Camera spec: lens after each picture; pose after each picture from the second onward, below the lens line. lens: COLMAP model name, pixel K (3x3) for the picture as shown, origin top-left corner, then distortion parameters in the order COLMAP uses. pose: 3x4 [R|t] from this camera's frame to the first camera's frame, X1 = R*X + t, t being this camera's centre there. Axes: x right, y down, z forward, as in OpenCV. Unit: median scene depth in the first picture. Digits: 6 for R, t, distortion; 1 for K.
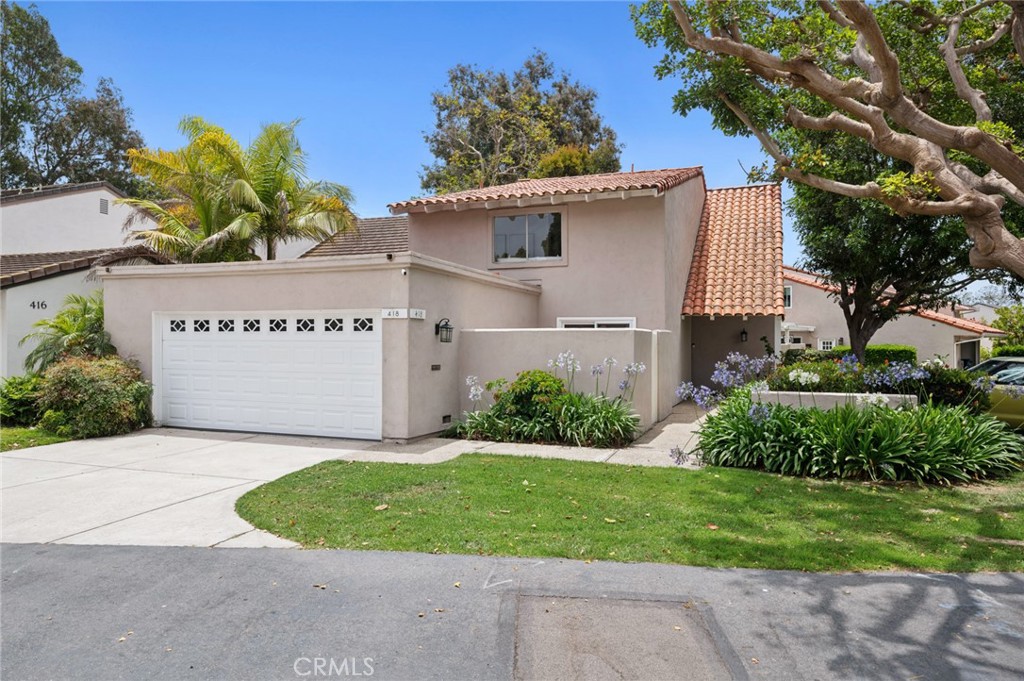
lens RADIAL K [[669.6, 0, 511.6], [0, 669.6, 349.0], [0, 0, 1]] dist [0.008885, 0.000814]
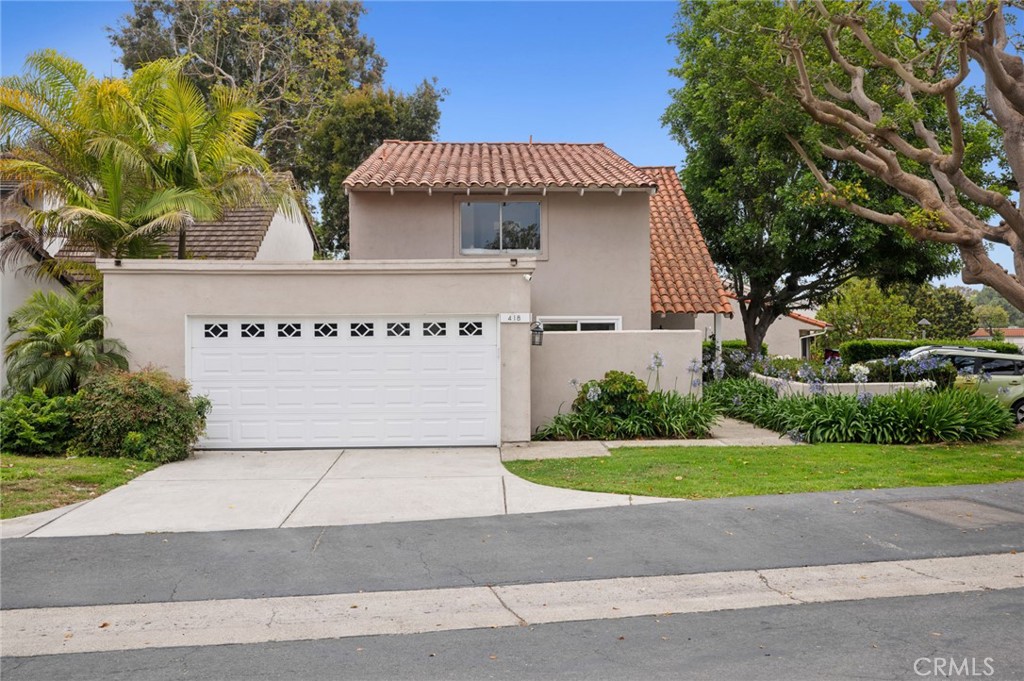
lens RADIAL K [[1031.4, 0, 512.1], [0, 1031.4, 335.9], [0, 0, 1]] dist [0.000237, 0.000000]
pose [[0.914217, -0.010481, 0.405089, -0.777011], [0.015667, 0.999832, -0.009489, -0.010718], [-0.404921, 0.015021, 0.914228, -0.399840]]
